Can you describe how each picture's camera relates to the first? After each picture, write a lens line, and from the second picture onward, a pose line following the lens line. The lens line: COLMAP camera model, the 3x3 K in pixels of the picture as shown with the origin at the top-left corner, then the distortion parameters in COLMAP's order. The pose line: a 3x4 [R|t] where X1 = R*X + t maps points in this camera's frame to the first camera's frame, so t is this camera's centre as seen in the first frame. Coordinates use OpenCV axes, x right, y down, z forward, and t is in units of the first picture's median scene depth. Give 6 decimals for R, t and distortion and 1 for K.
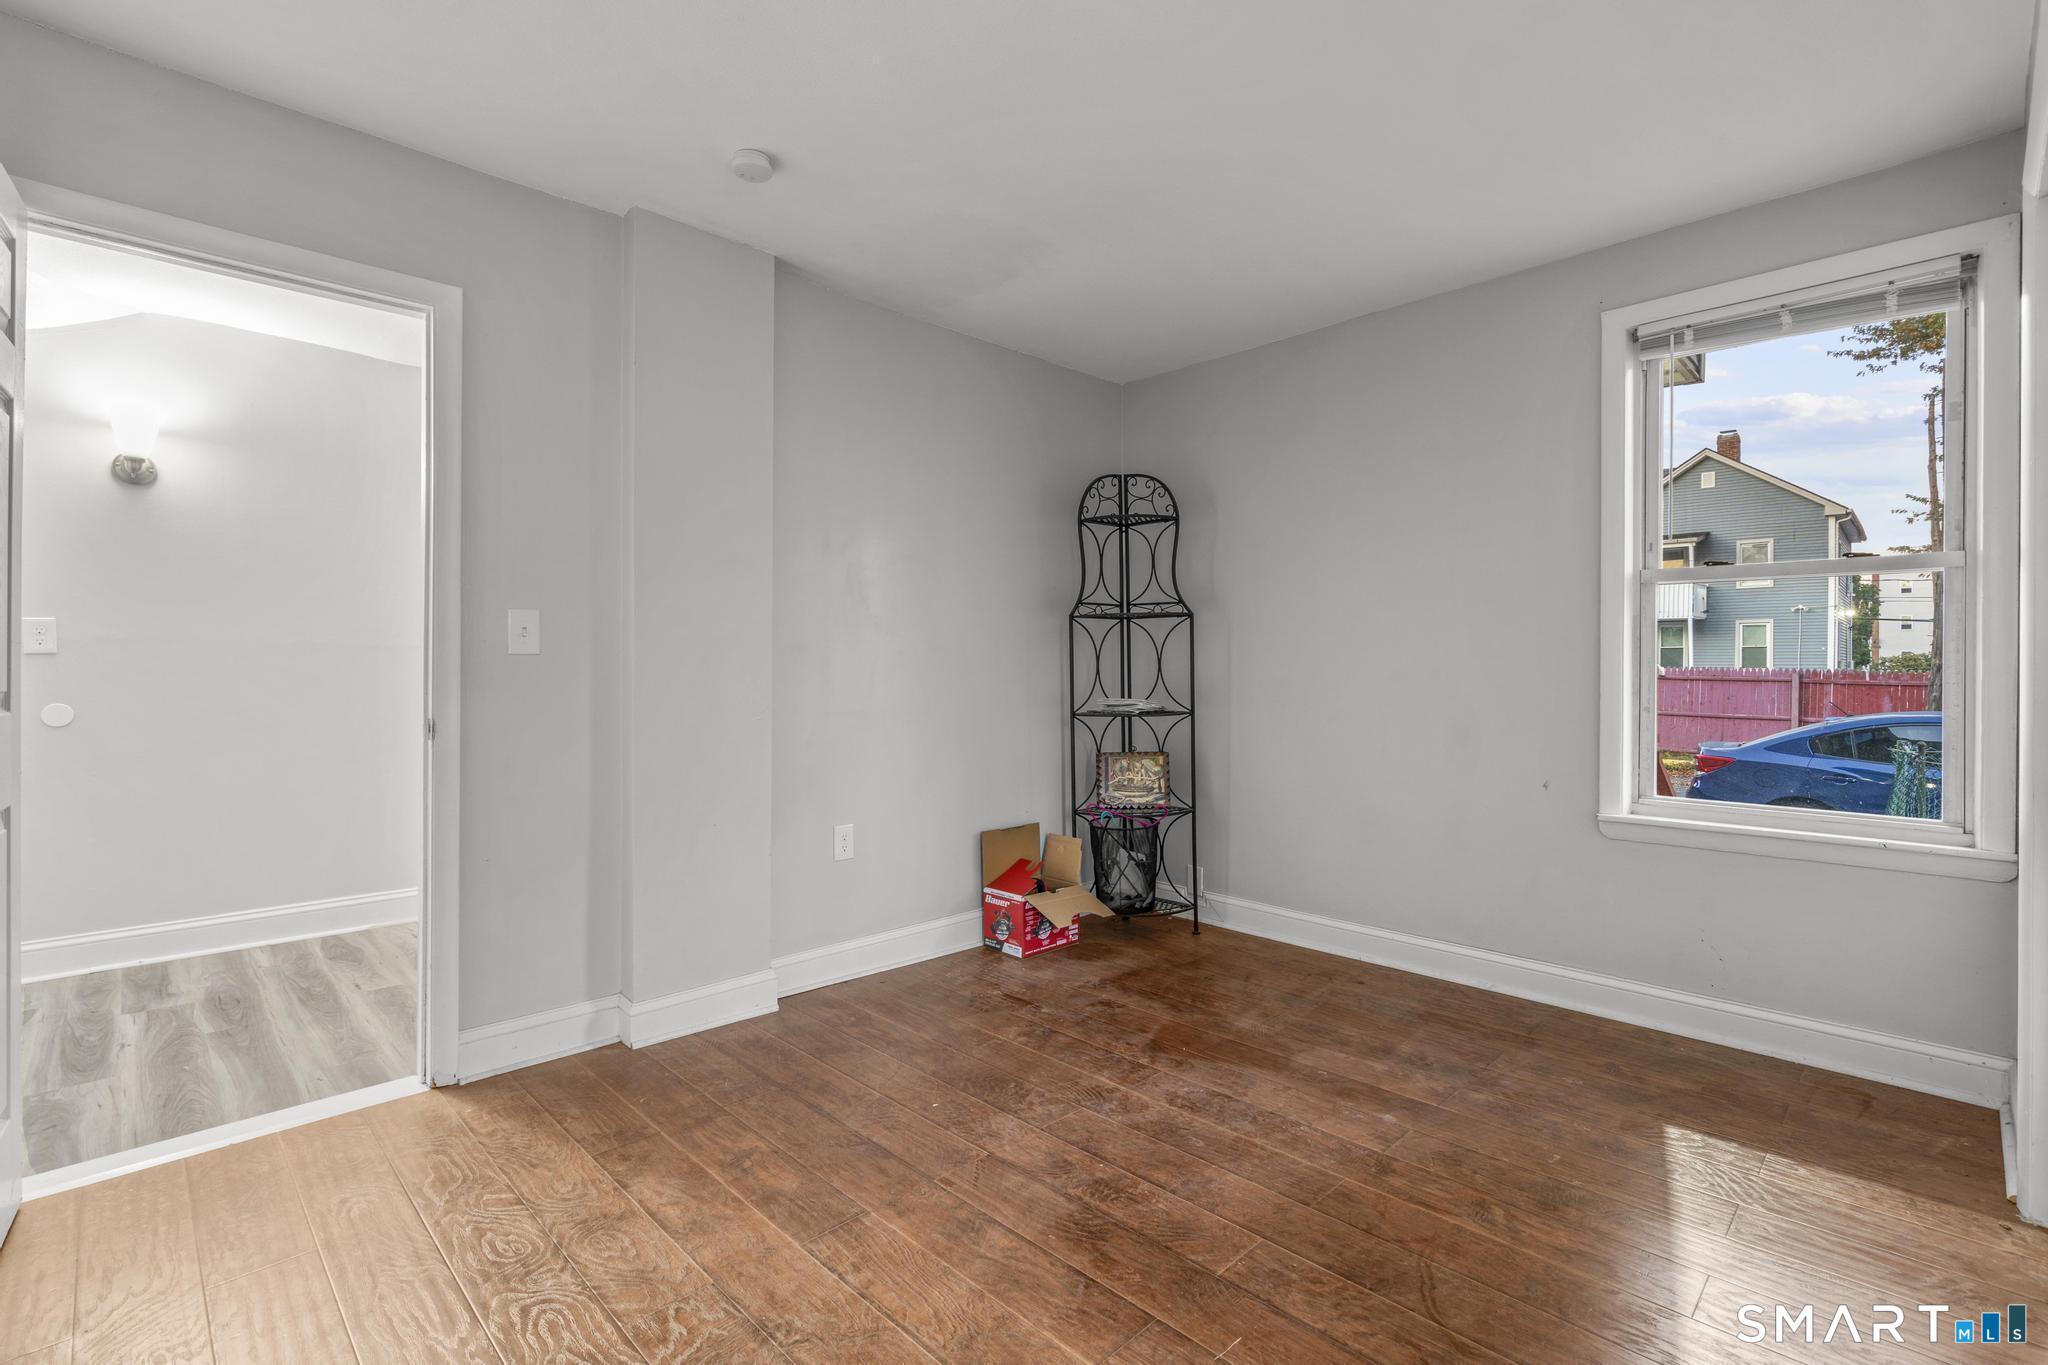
lens RADIAL K [[929.9, 0, 1024.4], [0, 929.9, 671.4], [0, 0, 1]] dist [-0.002222, -0.000720]
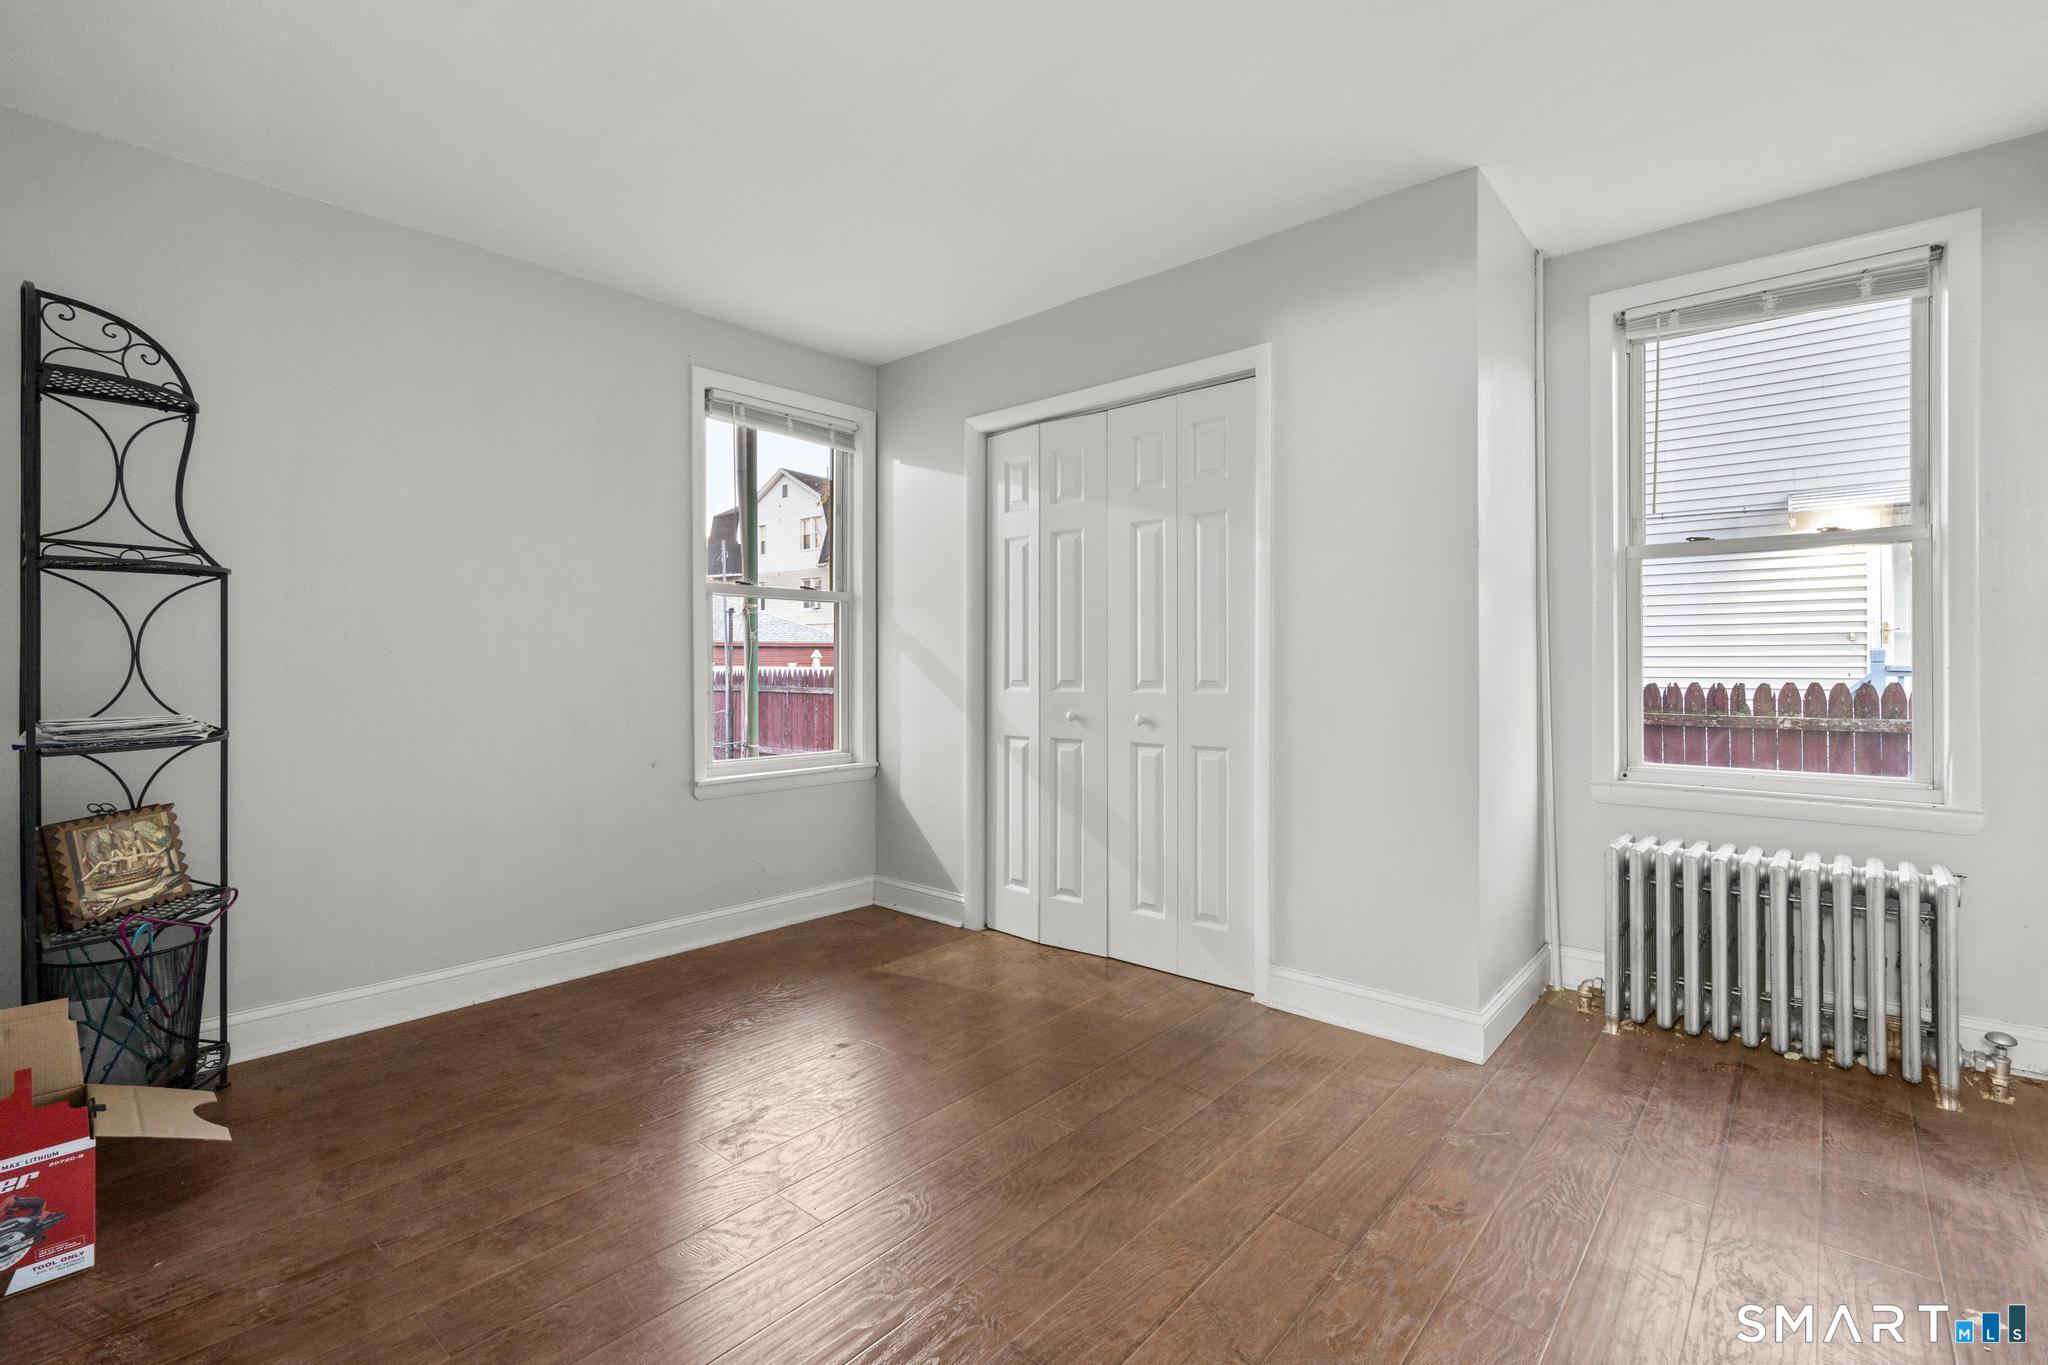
lens RADIAL K [[918.4, 0, 1024.2], [0, 918.4, 661.9], [0, 0, 1]] dist [-0.001825, -0.000395]
pose [[-0.069350, -0.001613, 0.997591, -0.534956], [0.003854, 0.999991, 0.001885, -0.001364], [-0.997585, 0.003975, -0.069343, 0.586000]]
